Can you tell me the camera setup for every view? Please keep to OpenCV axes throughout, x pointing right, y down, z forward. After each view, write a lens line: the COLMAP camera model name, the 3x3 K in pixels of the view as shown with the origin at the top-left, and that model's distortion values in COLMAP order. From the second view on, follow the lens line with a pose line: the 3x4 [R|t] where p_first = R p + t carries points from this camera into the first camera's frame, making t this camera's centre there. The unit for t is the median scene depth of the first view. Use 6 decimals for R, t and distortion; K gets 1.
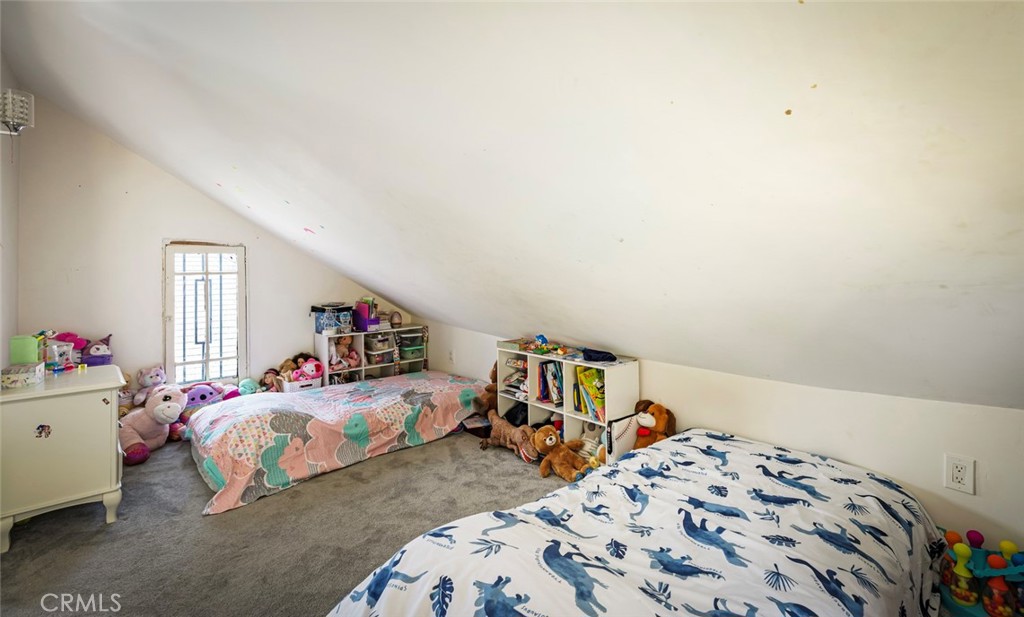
lens RADIAL K [[478.6, 0, 510.1], [0, 478.6, 266.5], [0, 0, 1]] dist [-0.000701, -0.000204]
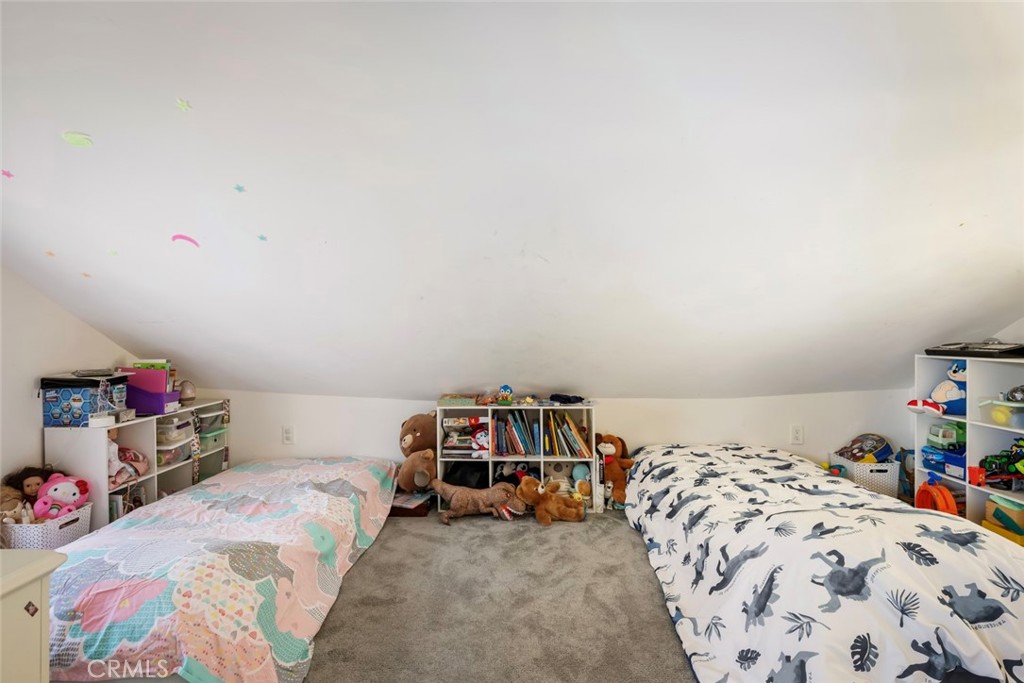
lens RADIAL K [[500.0, 0, 512.9], [0, 500.0, 327.3], [0, 0, 1]] dist [-0.005767, -0.000203]
pose [[0.672006, 0.011697, 0.740453, -0.597499], [-0.006250, 0.999929, -0.010123, 0.034948], [-0.740519, 0.002175, 0.672032, 0.291240]]
